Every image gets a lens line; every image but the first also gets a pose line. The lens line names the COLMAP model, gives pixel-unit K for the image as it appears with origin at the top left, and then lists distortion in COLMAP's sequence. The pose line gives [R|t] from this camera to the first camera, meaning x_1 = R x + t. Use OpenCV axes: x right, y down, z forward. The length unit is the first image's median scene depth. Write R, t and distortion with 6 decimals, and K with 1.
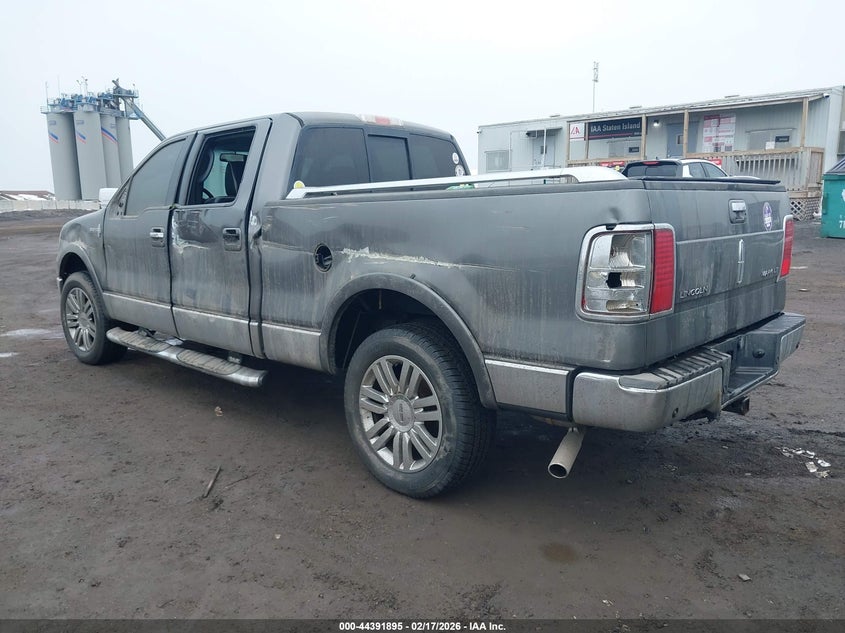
lens RADIAL K [[660.7, 0, 422.5], [0, 660.7, 316.5], [0, 0, 1]] dist [-0.002314, 0.000793]
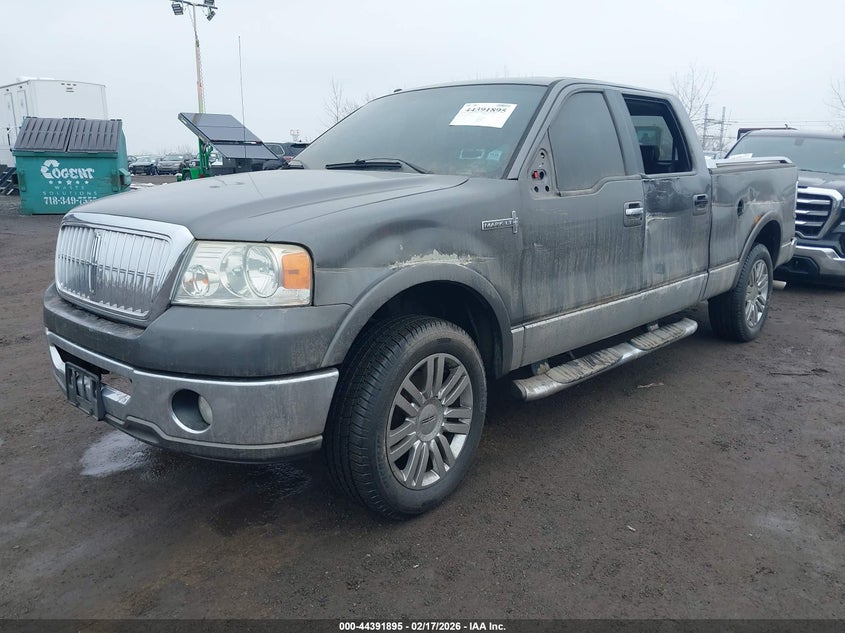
lens RADIAL K [[660.7, 0, 422.5], [0, 660.7, 316.5], [0, 0, 1]] dist [-0.002314, 0.000793]
pose [[0.015917, -0.205620, 0.978502, -1.305314], [0.177169, 0.963721, 0.199632, -0.220246], [-0.984052, 0.170183, 0.051769, 1.313051]]
